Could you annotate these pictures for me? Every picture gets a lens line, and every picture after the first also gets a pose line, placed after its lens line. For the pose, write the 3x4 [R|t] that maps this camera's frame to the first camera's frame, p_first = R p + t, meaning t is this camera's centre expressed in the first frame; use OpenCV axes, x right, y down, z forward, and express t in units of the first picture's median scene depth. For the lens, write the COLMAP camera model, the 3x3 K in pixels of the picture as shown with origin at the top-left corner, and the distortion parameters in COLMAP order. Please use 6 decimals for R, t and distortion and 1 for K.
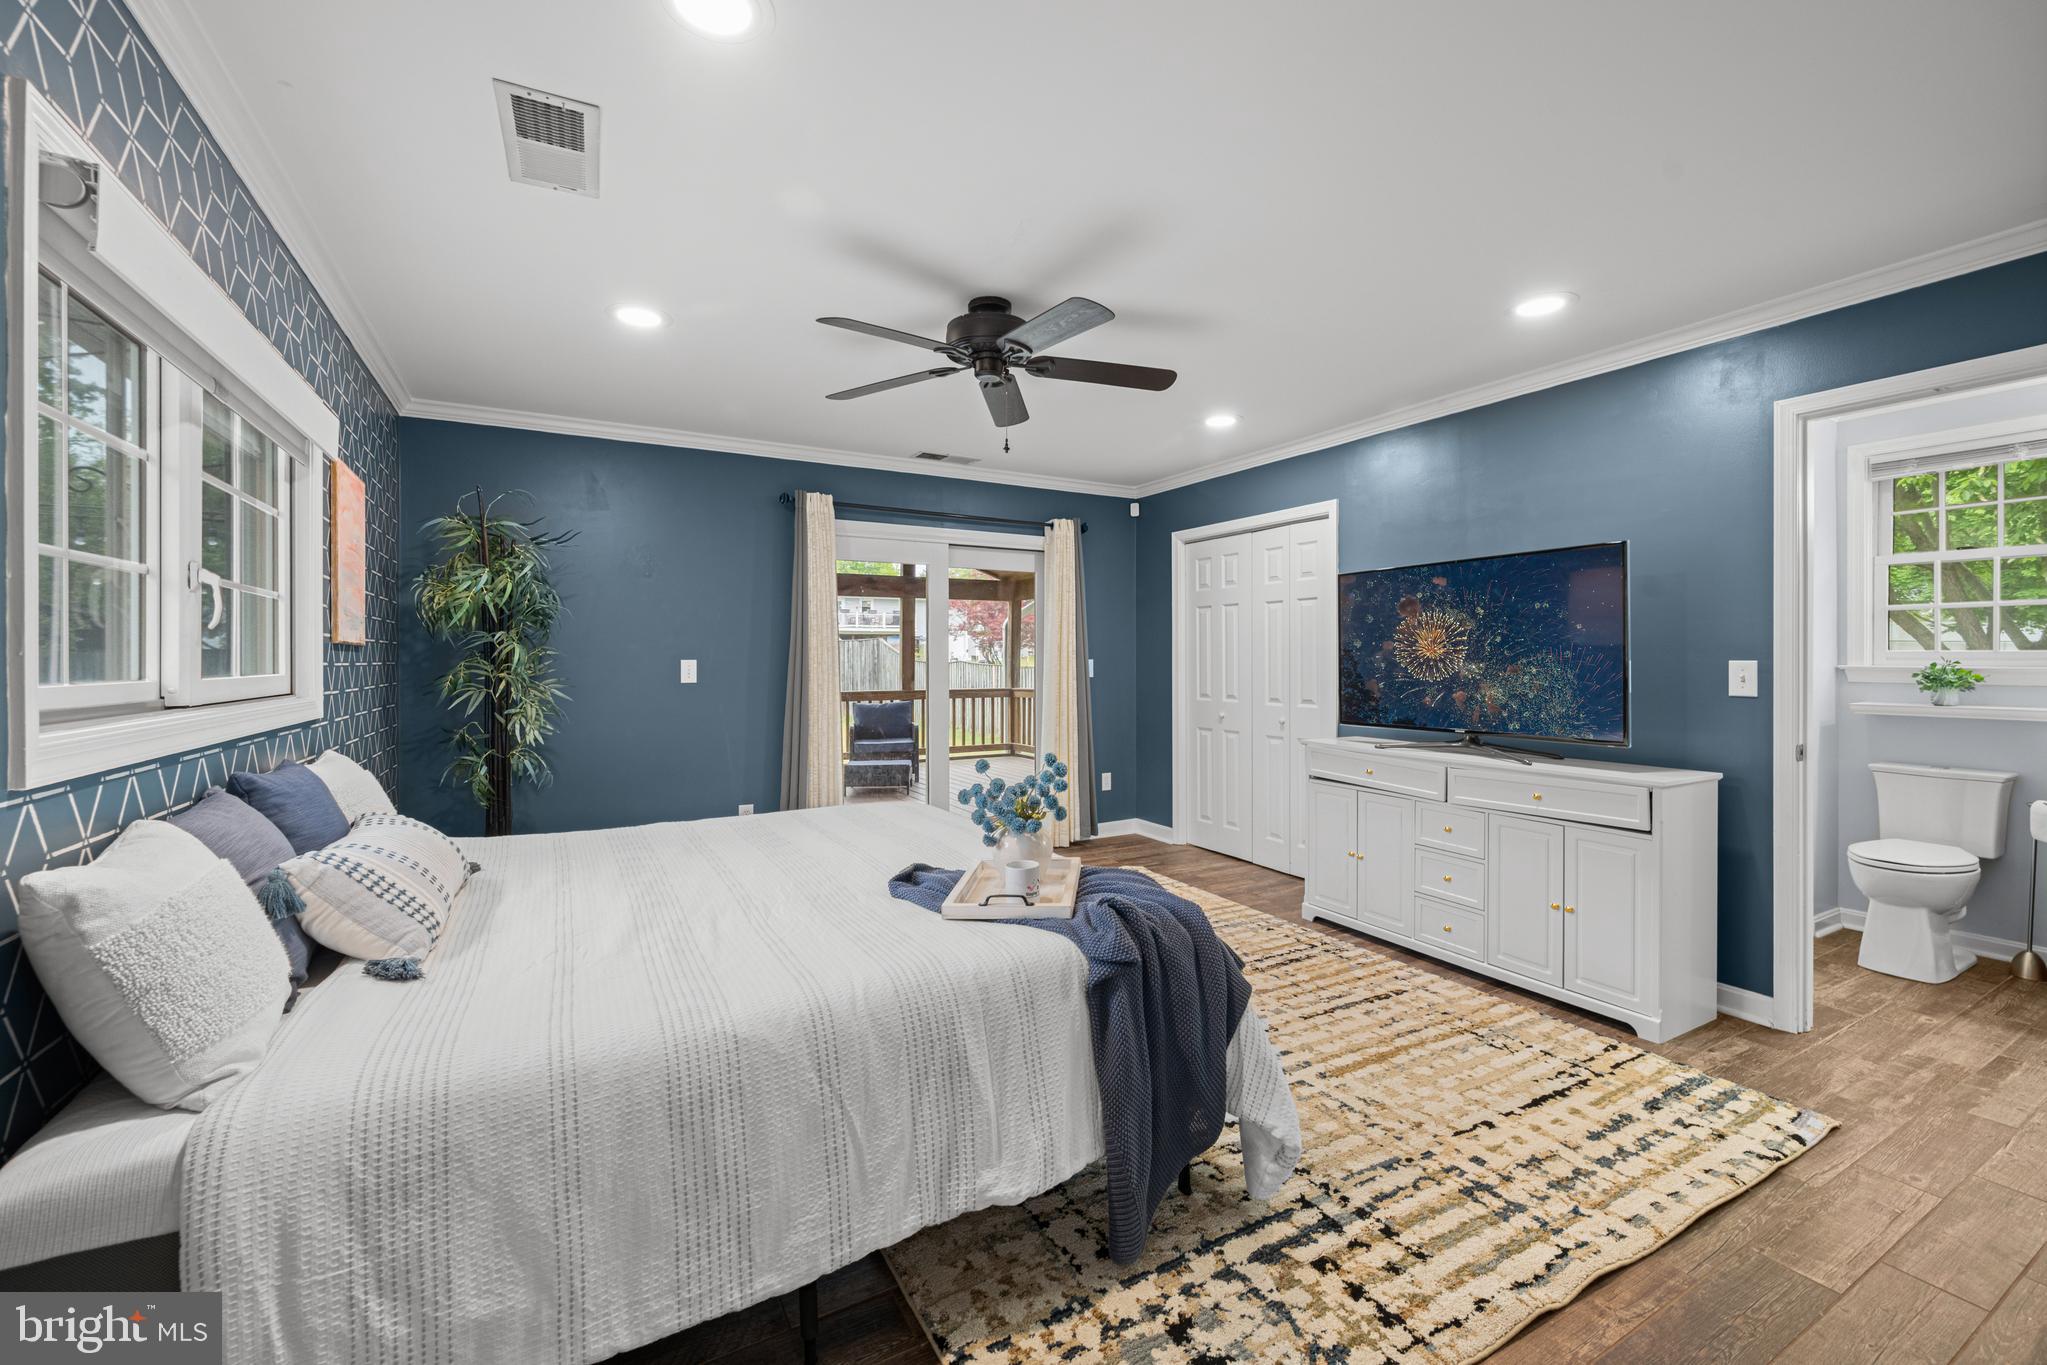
lens RADIAL K [[832.0, 0, 1044.1], [0, 832.0, 673.5], [0, 0, 1]] dist [0.000199, 0.000246]
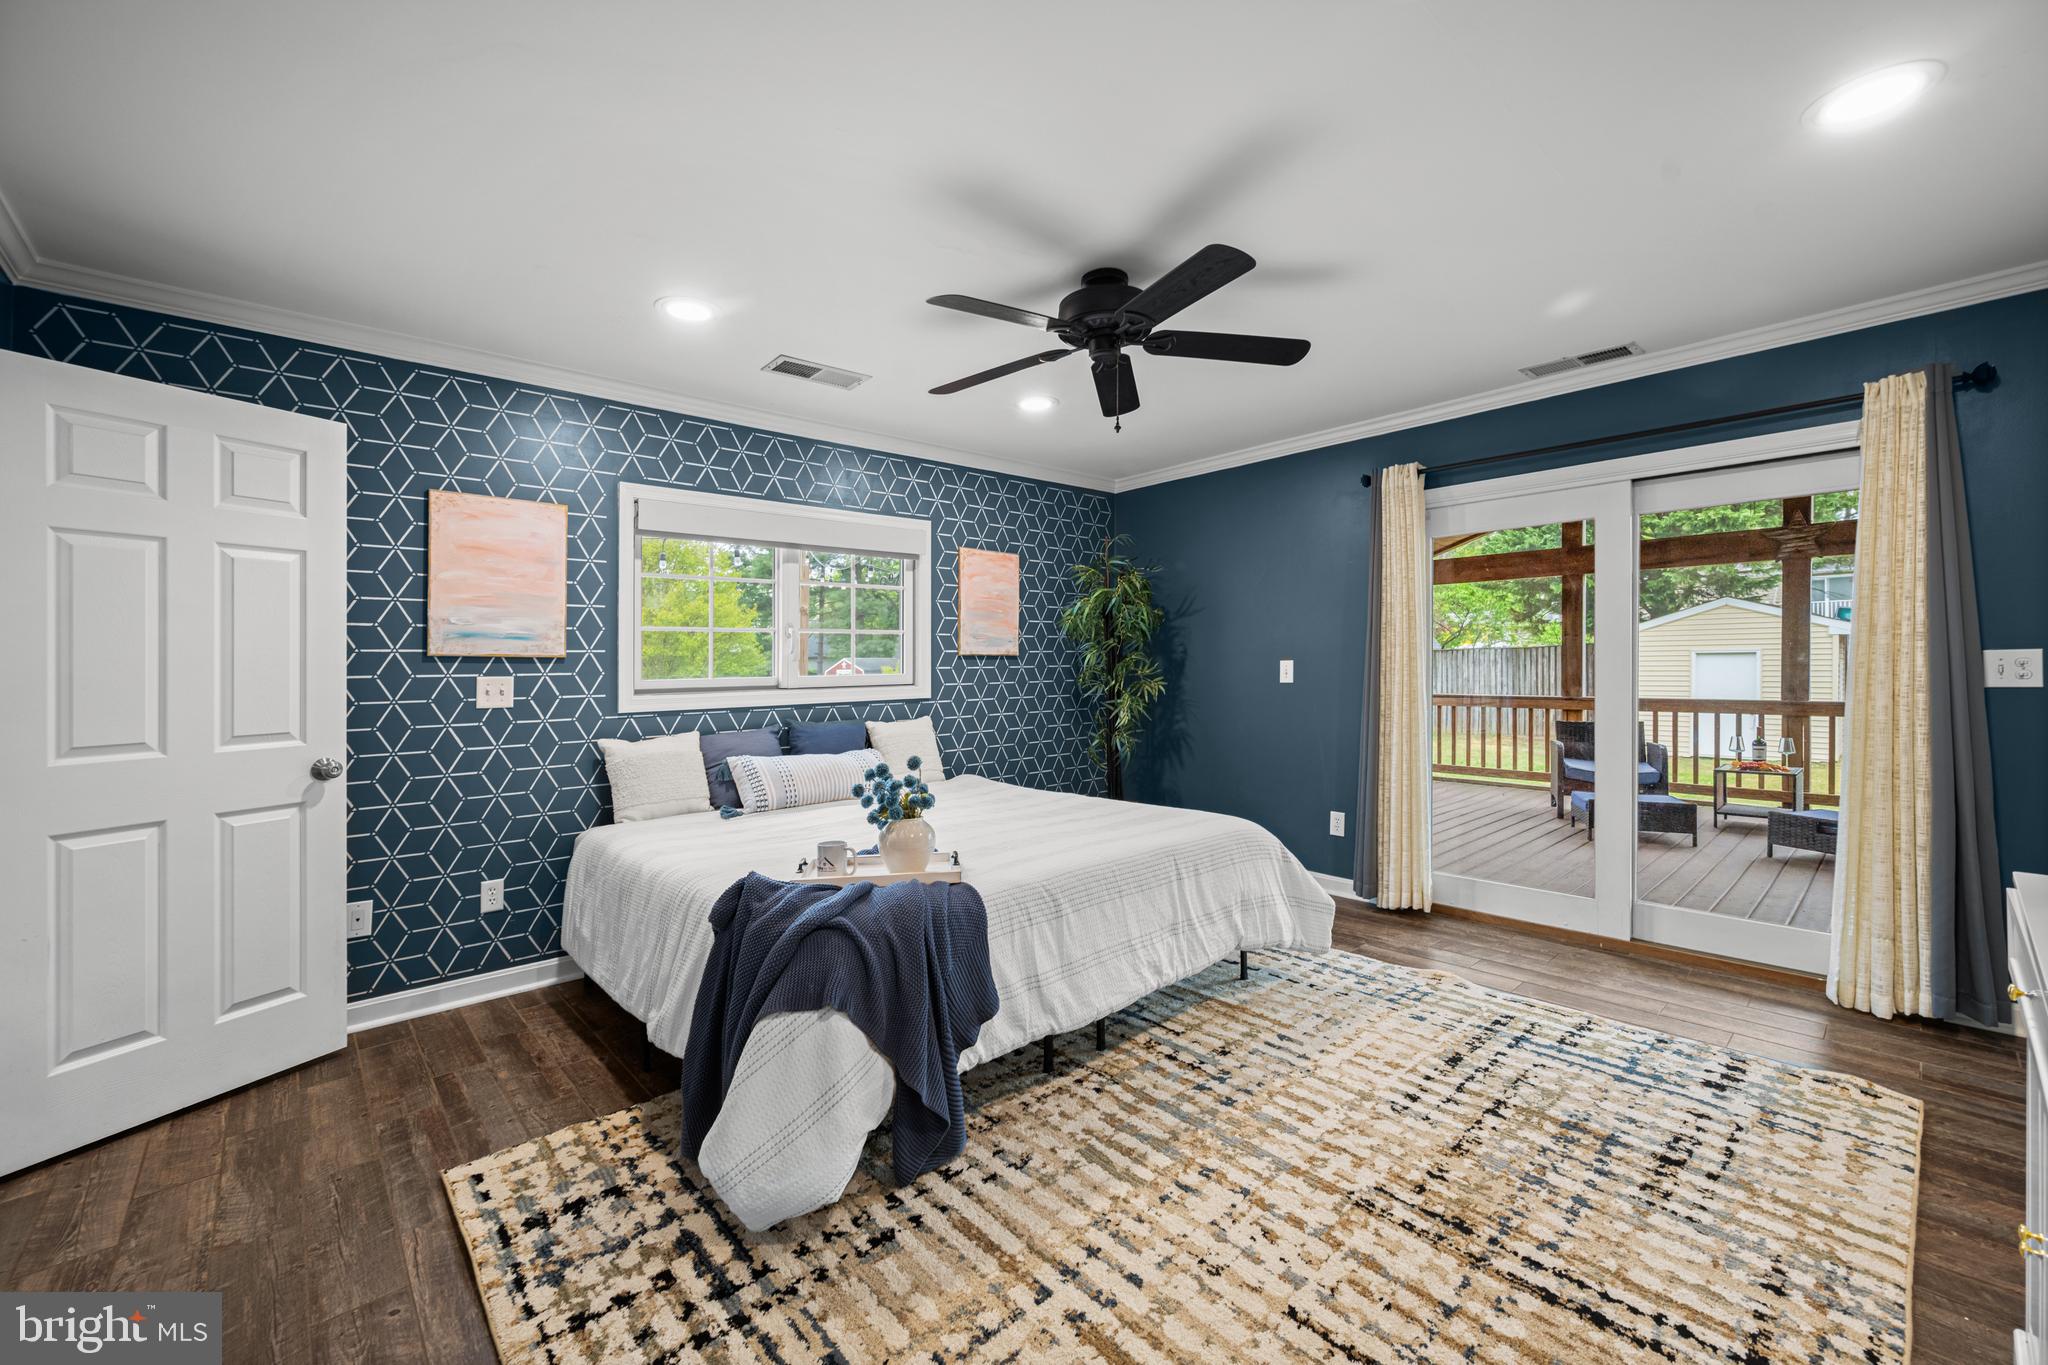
lens RADIAL K [[832.4, 0, 996.6], [0, 832.4, 667.2], [0, 0, 1]] dist [0.000199, 0.000246]
pose [[0.193282, 0.001310, -0.981142, 0.933536], [-0.000719, 0.999999, 0.001194, -0.015961], [0.981143, 0.000474, 0.193283, 0.804401]]
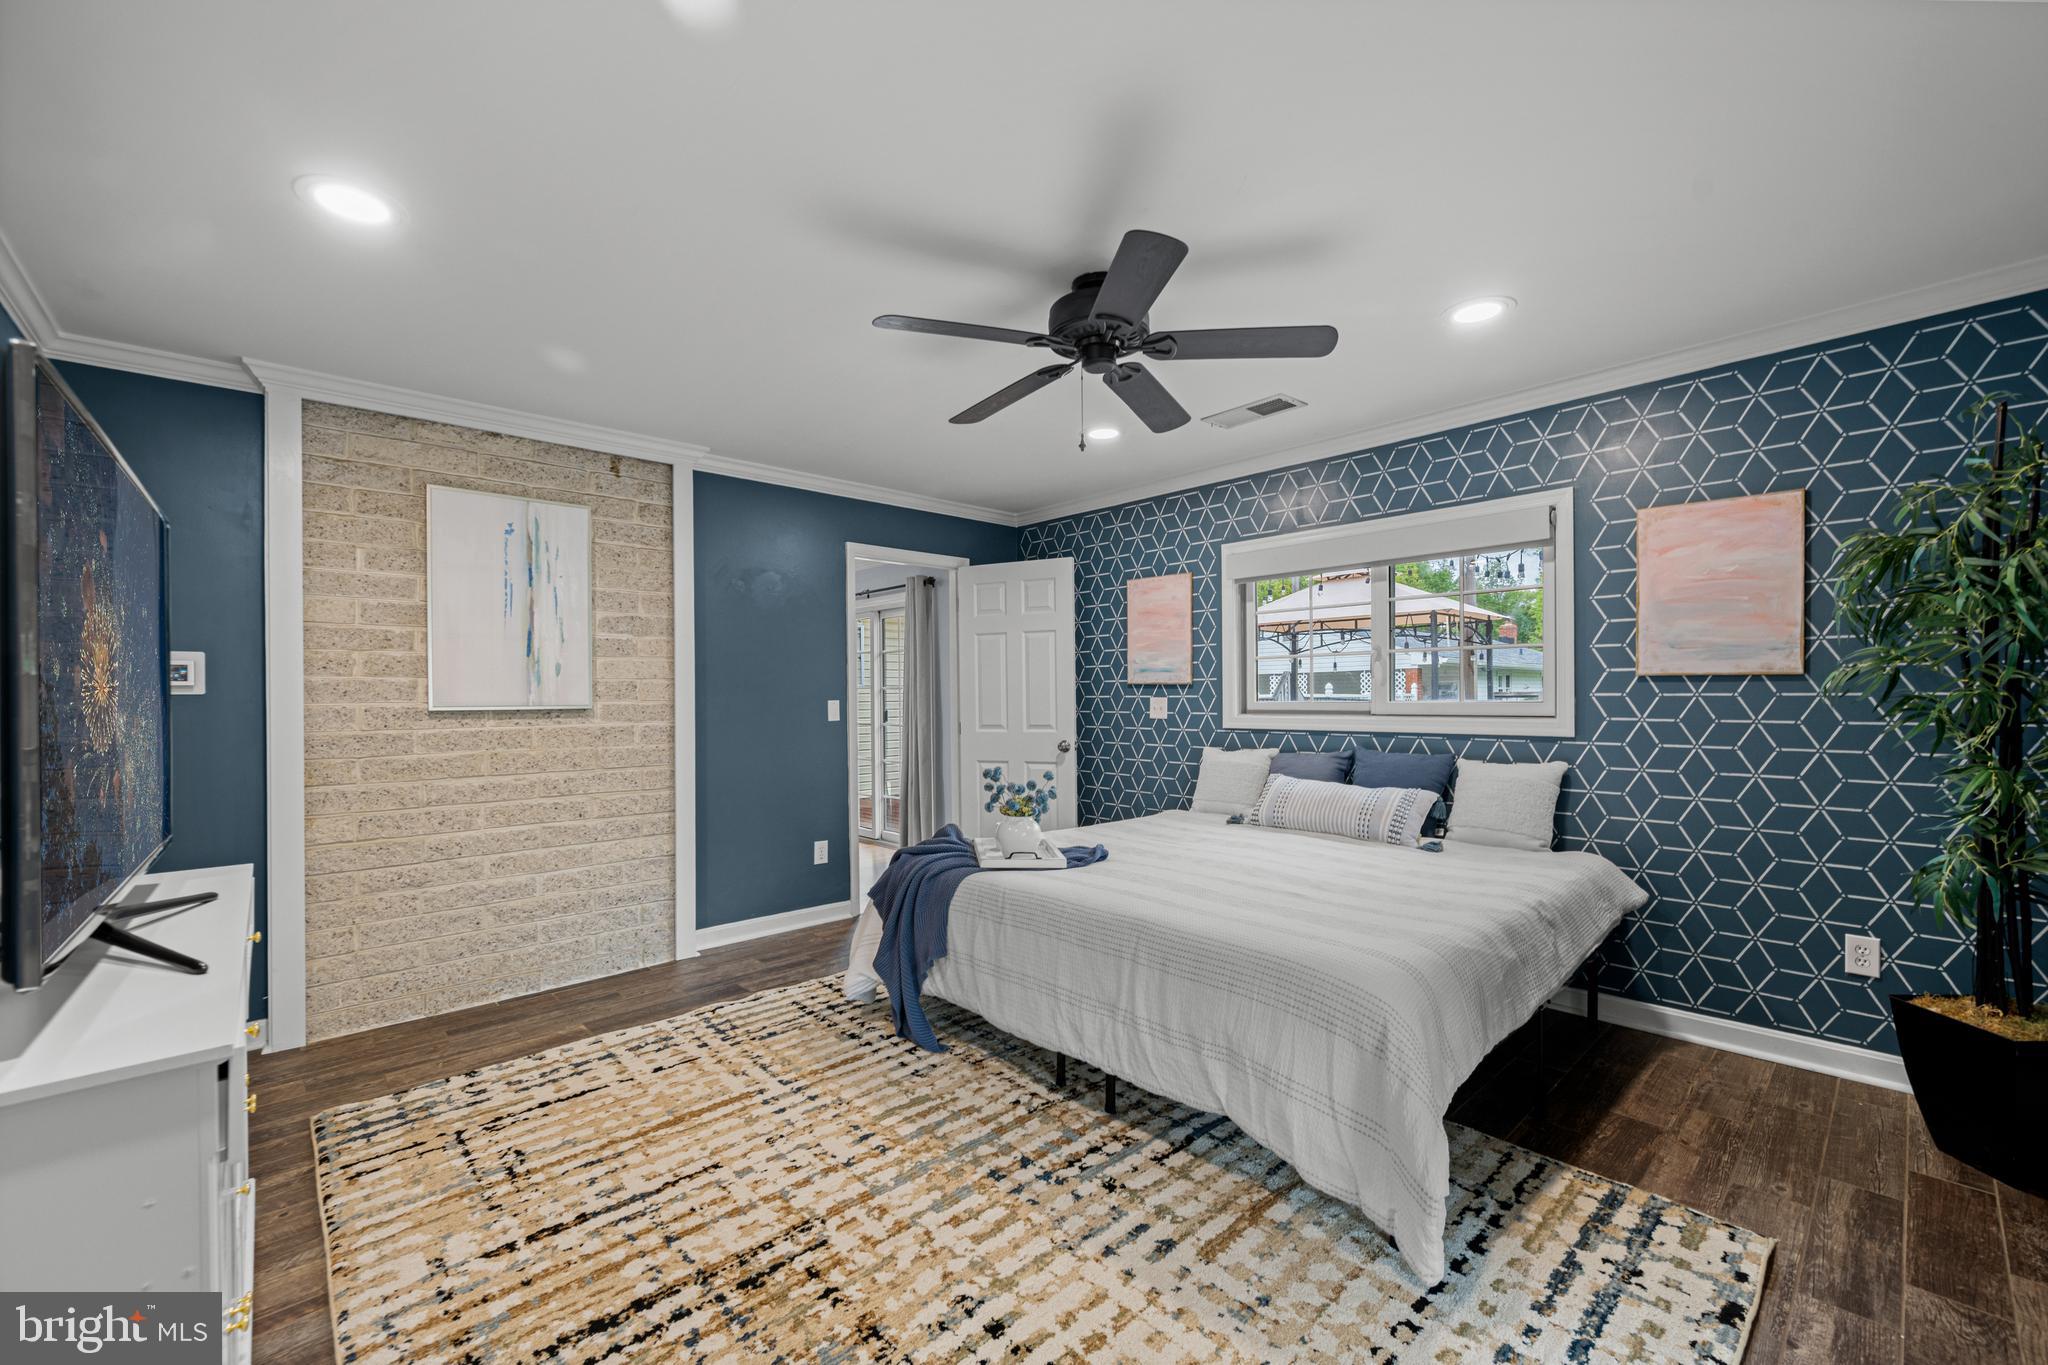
lens RADIAL K [[832.4, 0, 1040.4], [0, 832.4, 685.7], [0, 0, 1]] dist [0.000199, 0.000246]
pose [[-0.975403, 0.008574, -0.220262, 0.212915], [0.007493, 0.999955, 0.005744, -0.039135], [0.220302, 0.003953, -0.975424, 2.082730]]
